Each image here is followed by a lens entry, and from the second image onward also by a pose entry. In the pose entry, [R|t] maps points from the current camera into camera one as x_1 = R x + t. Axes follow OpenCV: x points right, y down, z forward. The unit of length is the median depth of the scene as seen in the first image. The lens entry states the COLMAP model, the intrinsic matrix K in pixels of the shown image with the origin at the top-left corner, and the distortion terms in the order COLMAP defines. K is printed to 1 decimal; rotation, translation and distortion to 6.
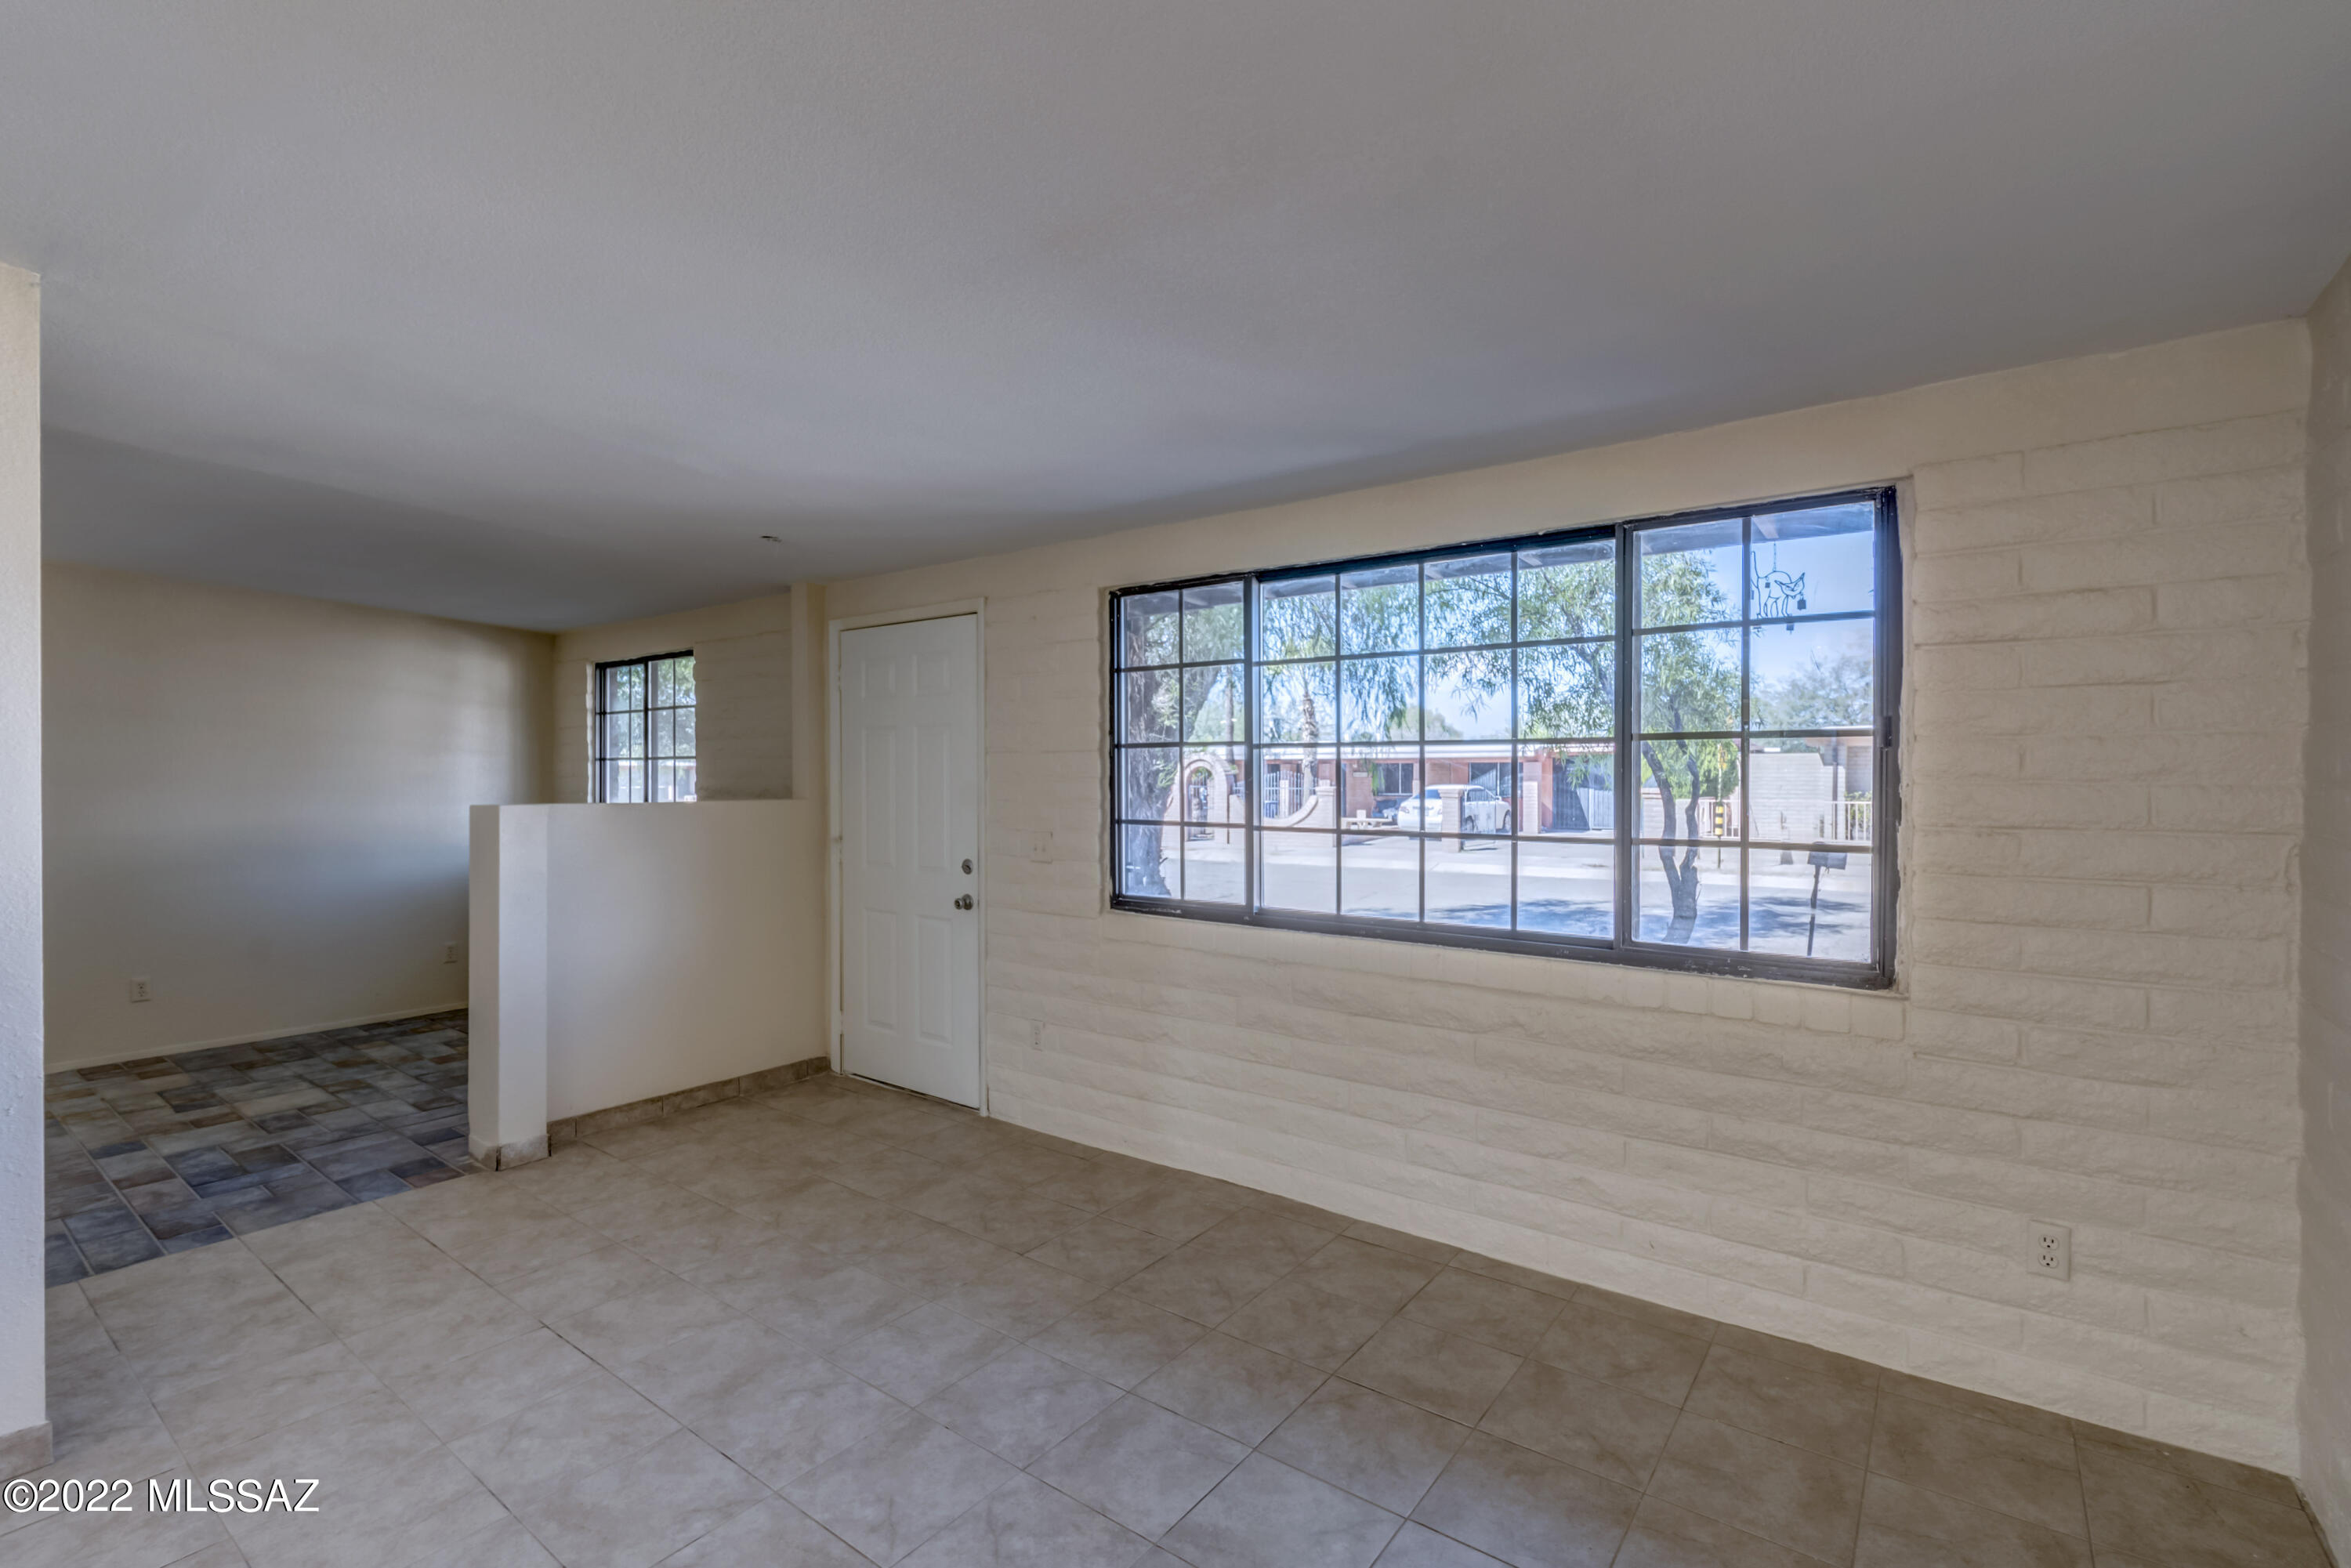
lens RADIAL K [[1055.3, 0, 1168.7], [0, 1055.3, 782.3], [0, 0, 1]] dist [-0.000216, 0.000054]
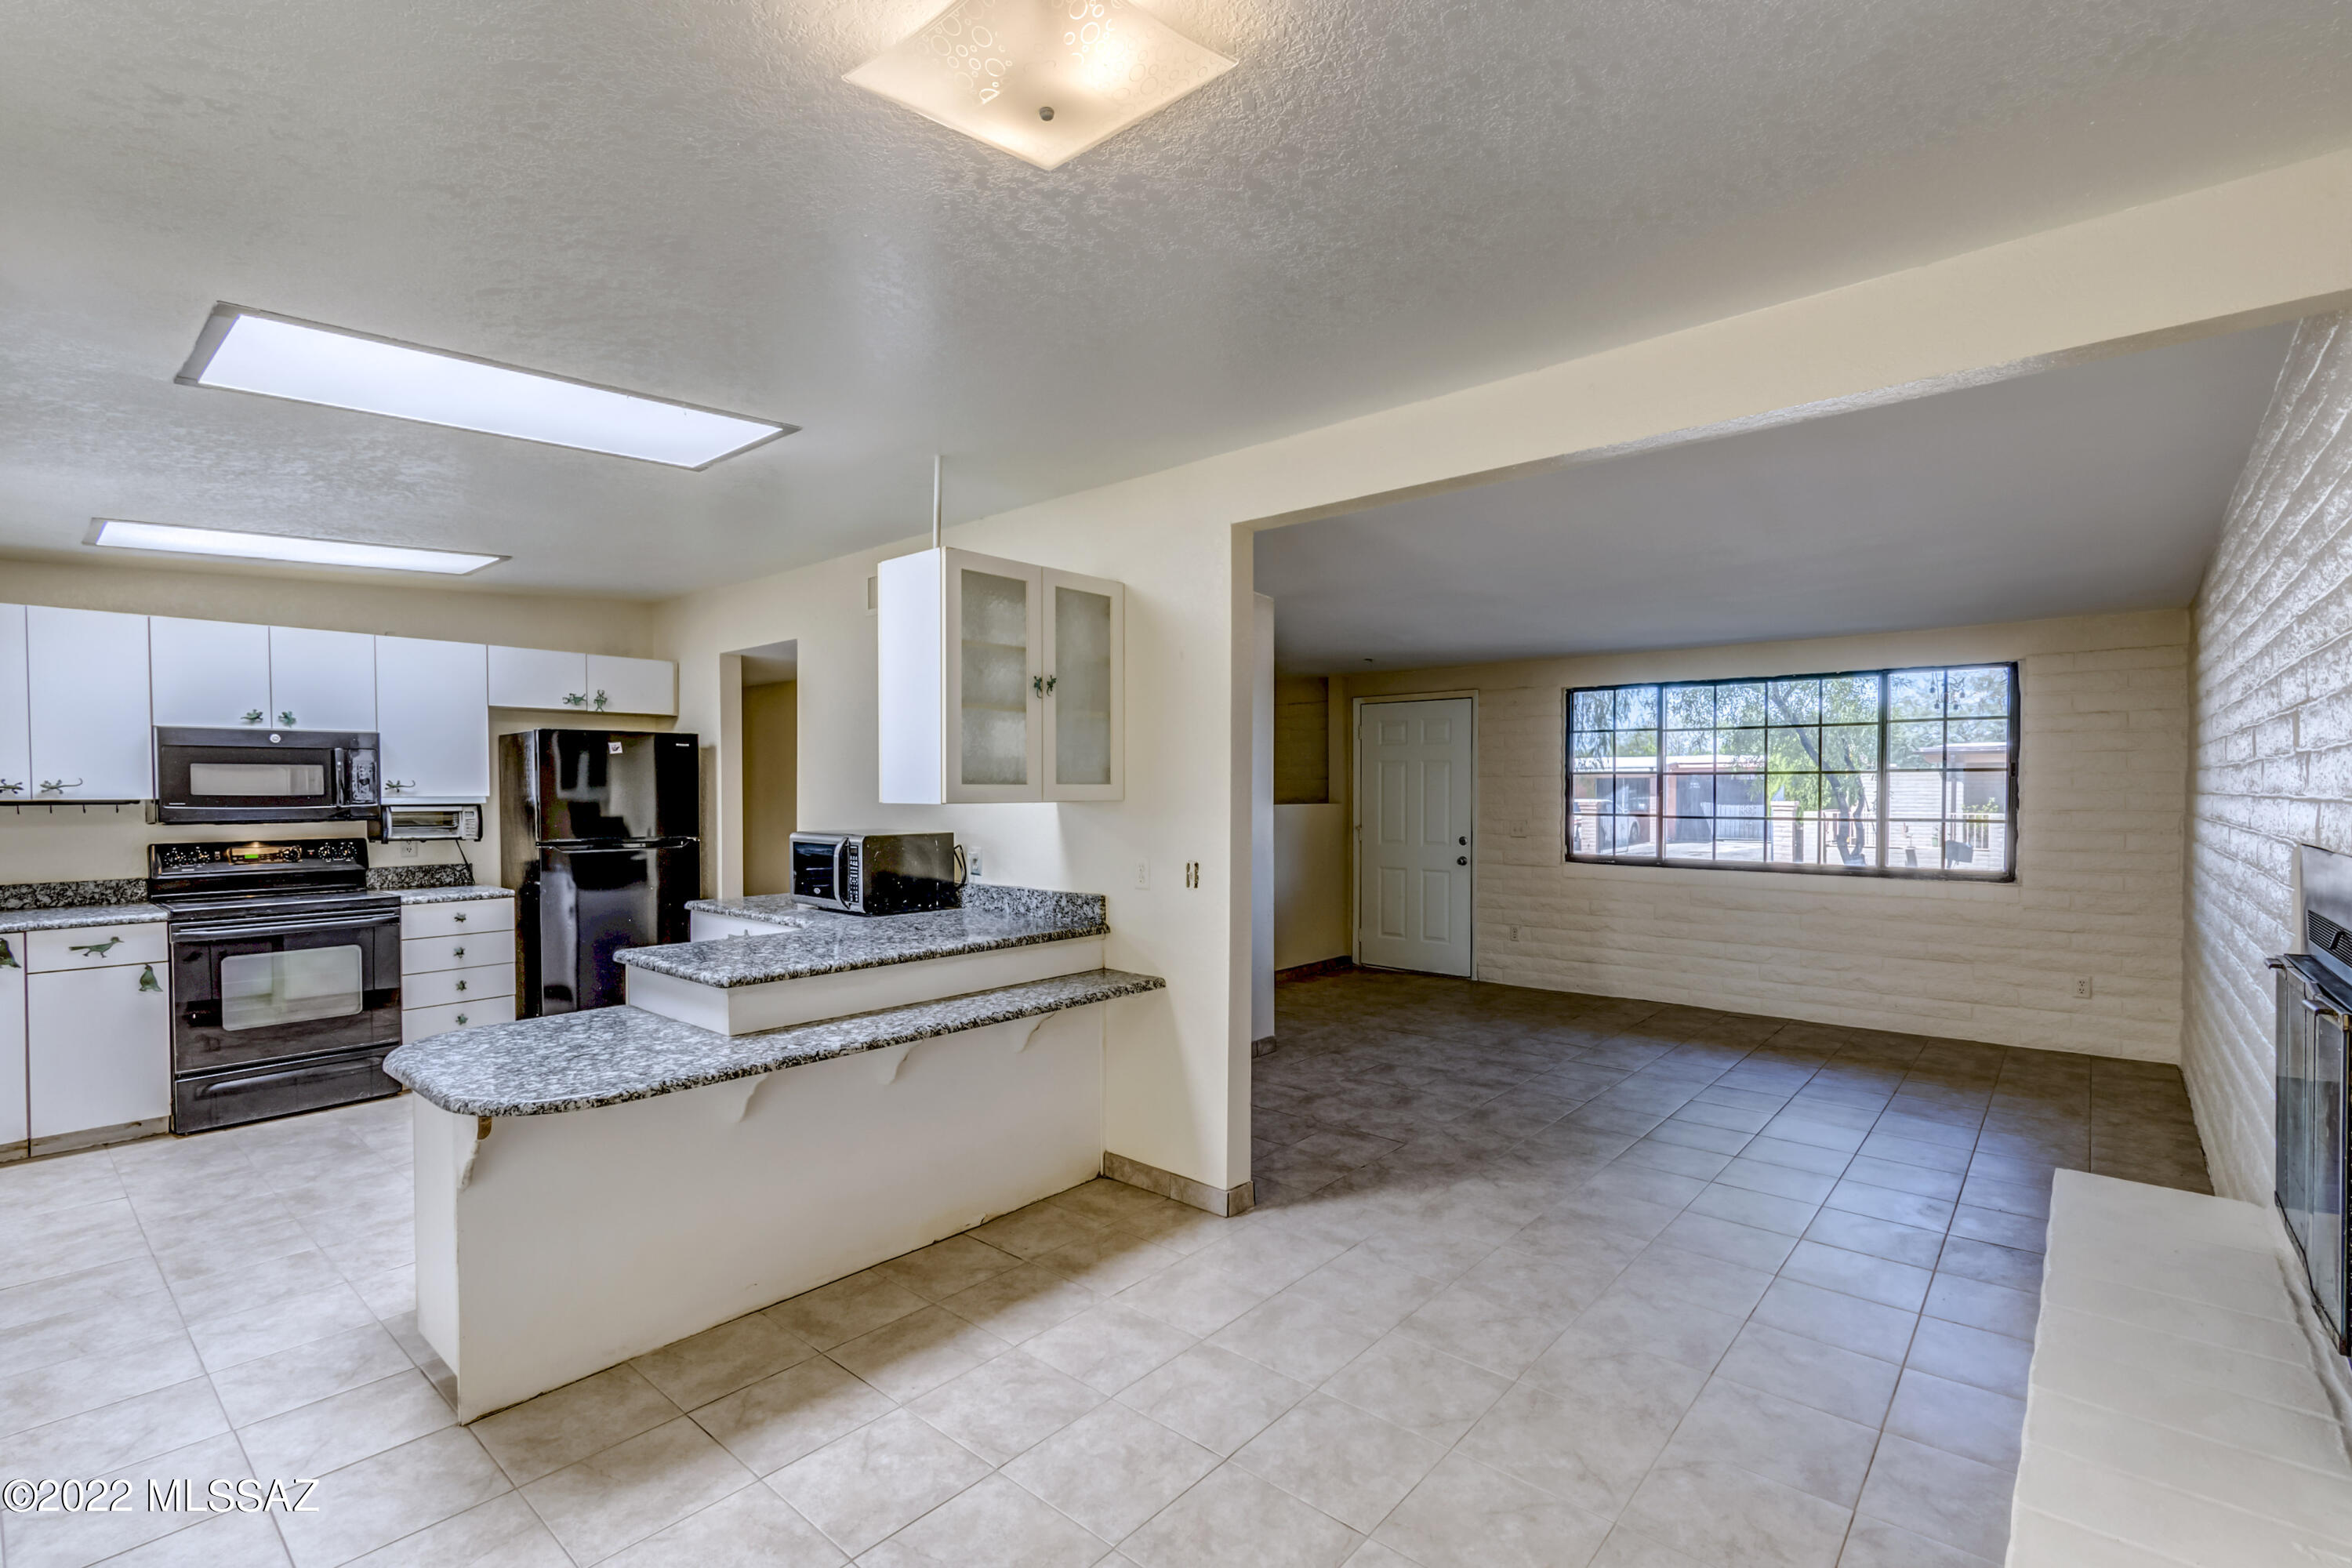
lens RADIAL K [[1055.8, 0, 1176.4], [0, 1055.8, 812.0], [0, 0, 1]] dist [-0.000216, 0.000054]
pose [[0.997683, 0.001250, -0.068021, -0.875724], [-0.000256, 0.999893, 0.014608, 0.009494], [0.068032, -0.014557, 0.997577, -1.266512]]
